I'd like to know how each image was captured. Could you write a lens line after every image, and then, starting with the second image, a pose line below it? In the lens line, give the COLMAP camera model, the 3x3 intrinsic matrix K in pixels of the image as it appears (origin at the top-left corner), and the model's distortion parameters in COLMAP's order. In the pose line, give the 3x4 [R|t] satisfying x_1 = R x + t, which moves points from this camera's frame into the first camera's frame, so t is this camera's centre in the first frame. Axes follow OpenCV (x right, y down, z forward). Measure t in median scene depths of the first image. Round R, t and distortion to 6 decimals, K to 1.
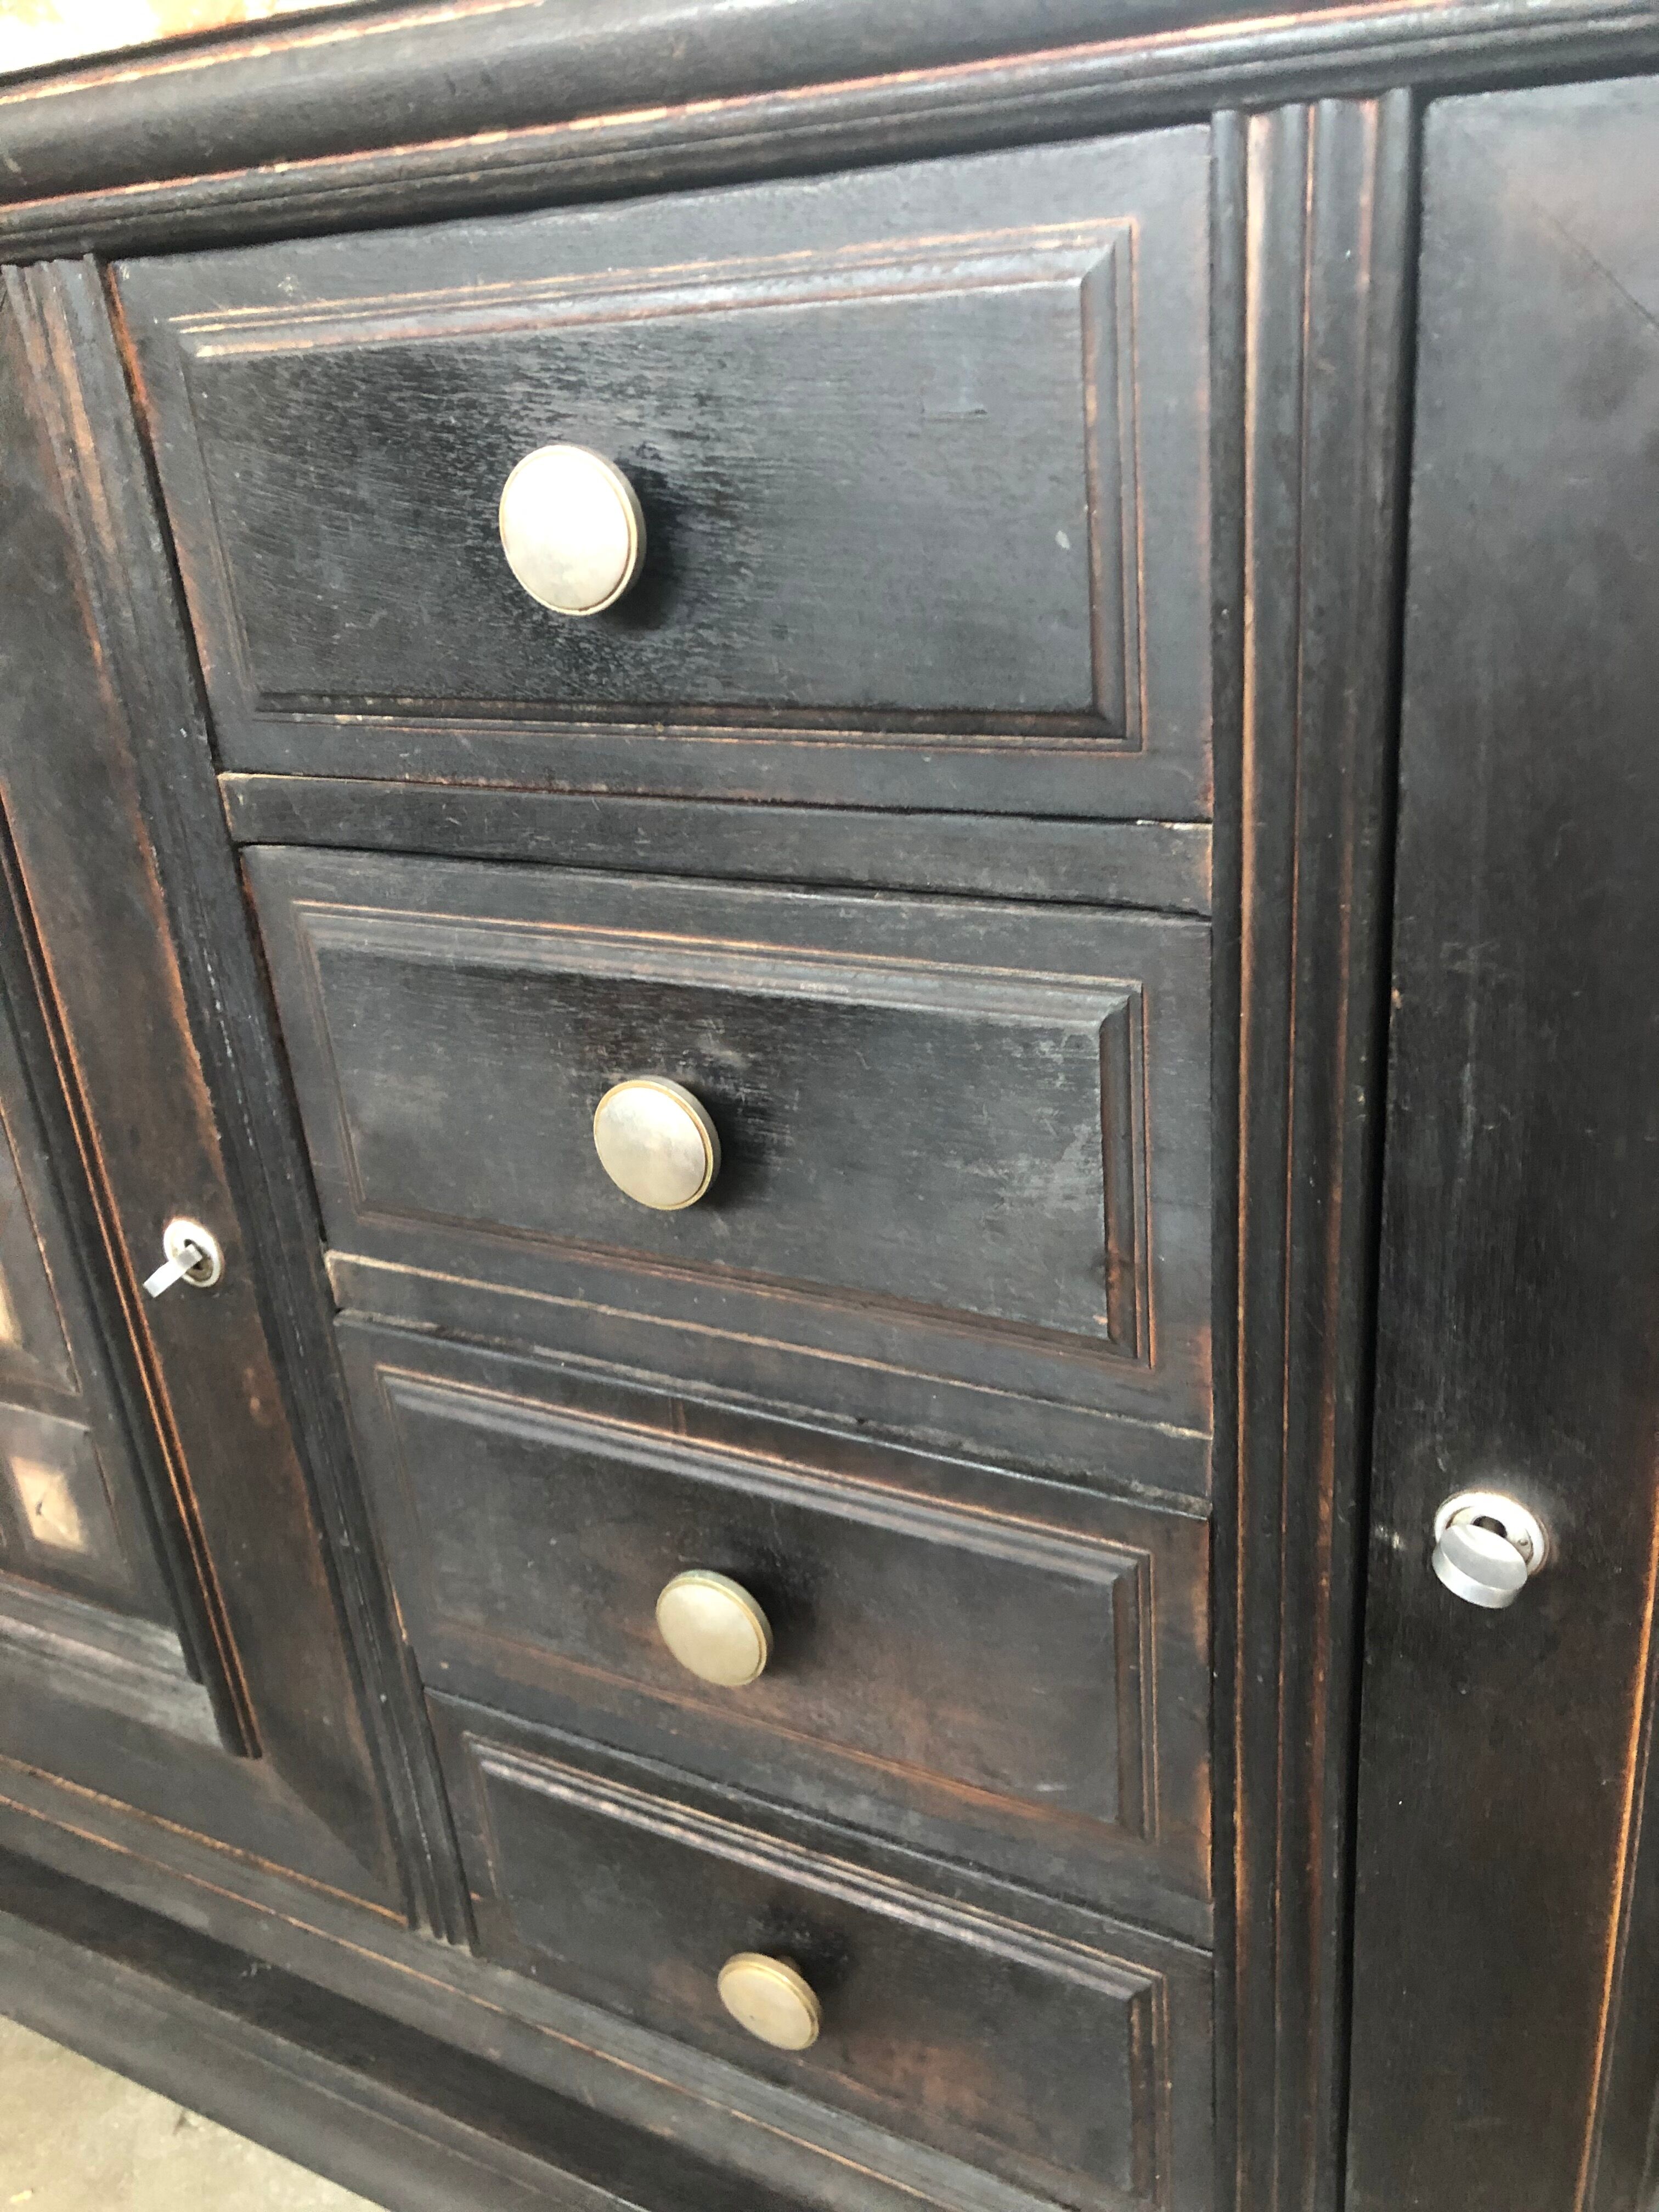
lens RADIAL K [[1826.1, 0, 849.7], [0, 1826.1, 1094.7], [0, 0, 1]] dist [0.038680, -0.037918]
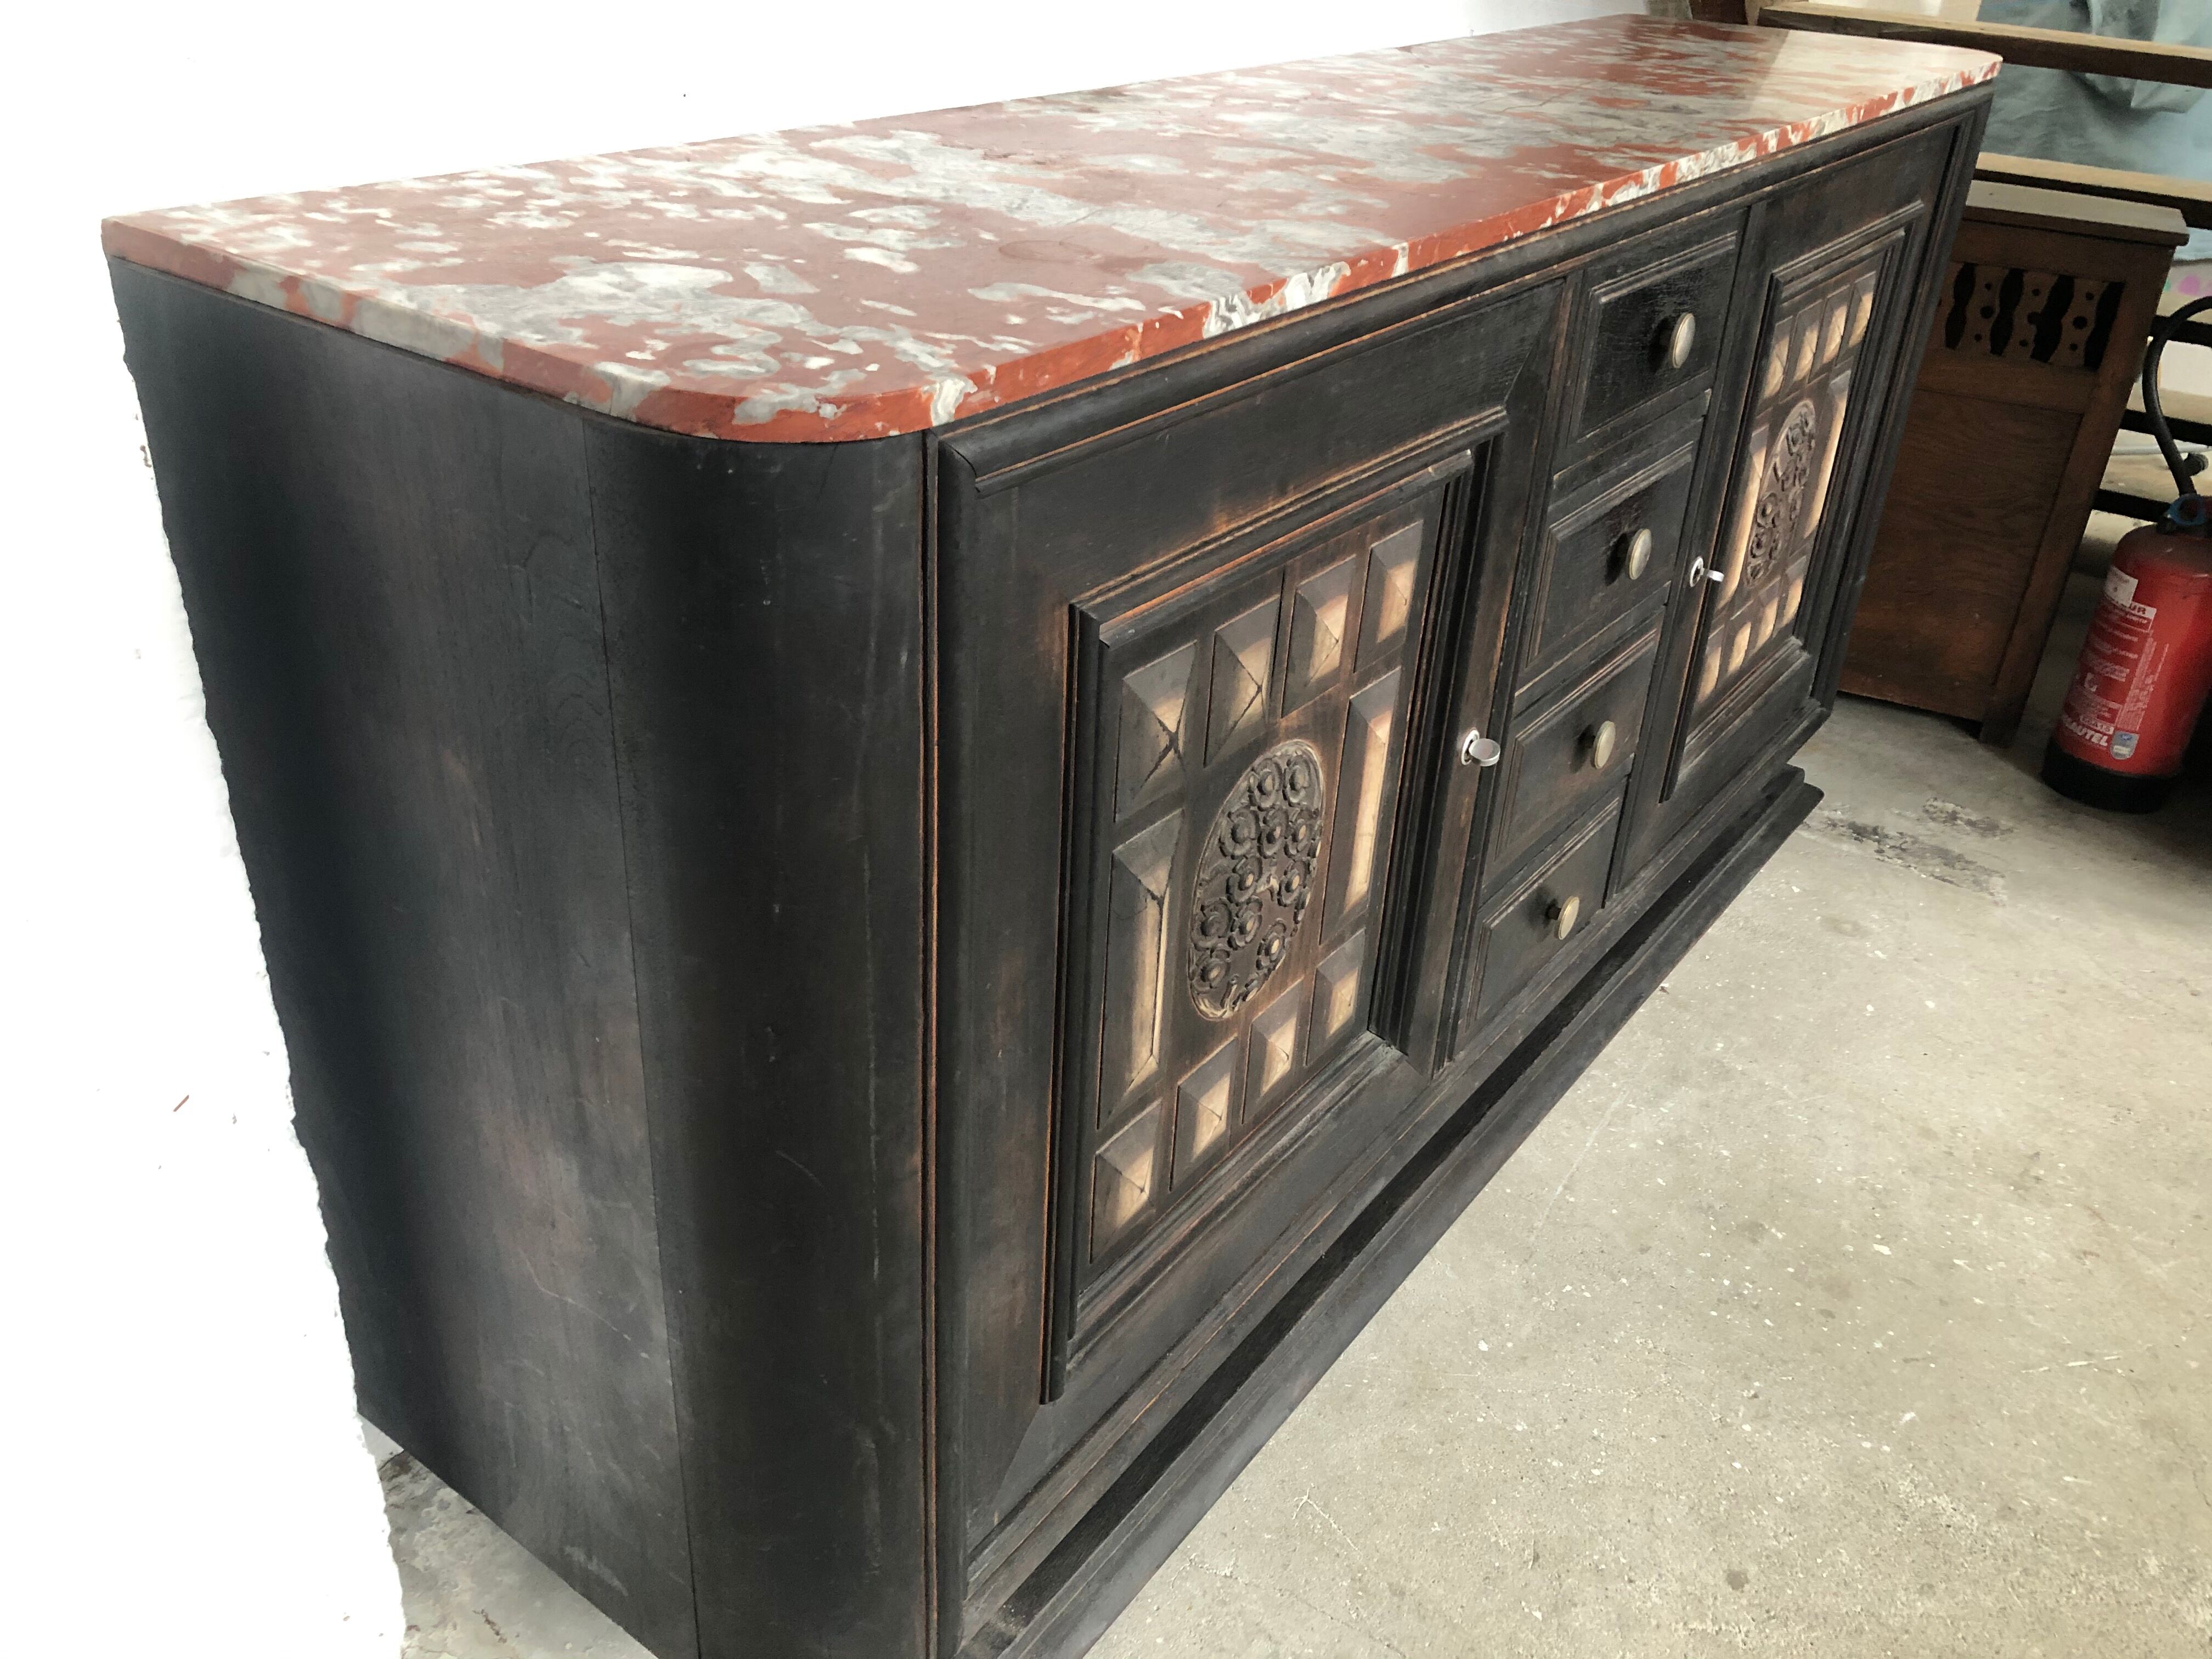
lens RADIAL K [[1826.1, 0, 1156.1], [0, 1826.1, 827.2], [0, 0, 1]] dist [0.038680, -0.037918]
pose [[0.129511, -0.406999, 0.904201, -2.877413], [0.335620, 0.876051, 0.346257, -0.816070], [-0.933052, 0.258624, 0.250055, 1.094198]]
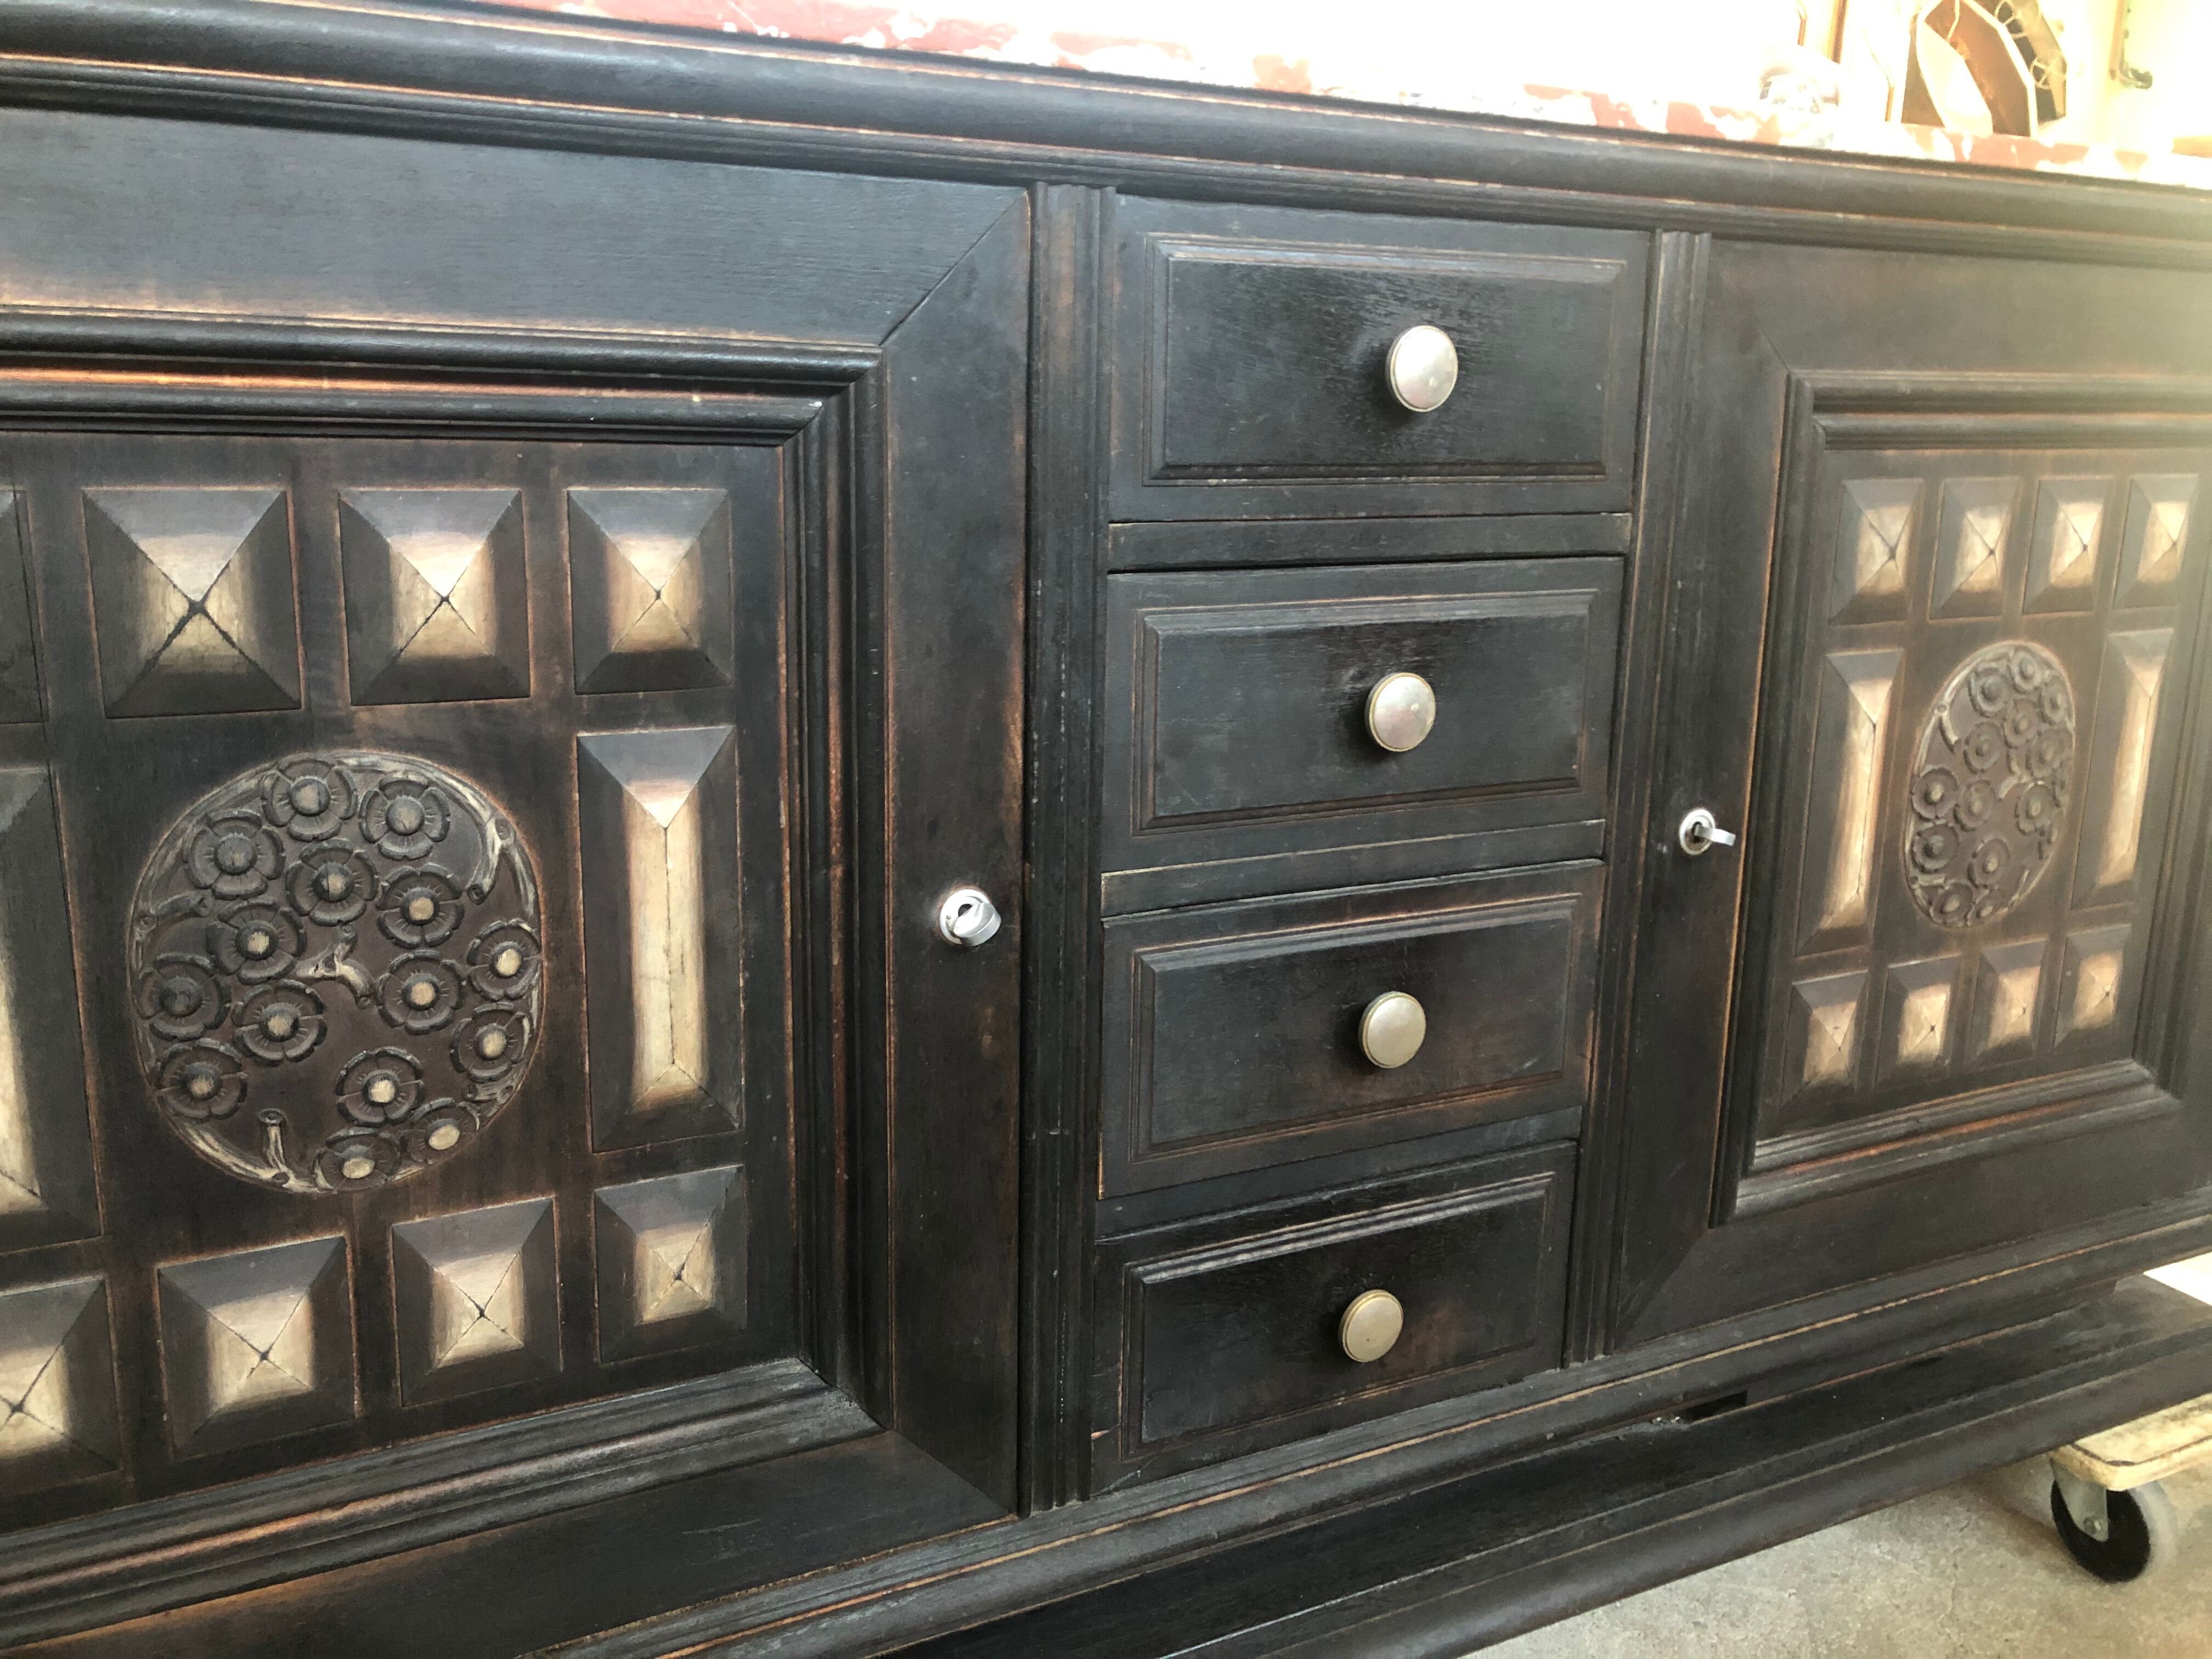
lens RADIAL K [[1826.1, 0, 1105.6], [0, 1826.1, 819.0], [0, 0, 1]] dist [0.038680, -0.037918]
pose [[0.579570, -0.087384, 0.810224, -1.721805], [0.265910, 0.960095, -0.086663, 0.204853], [-0.770319, 0.265674, 0.579678, 0.220341]]
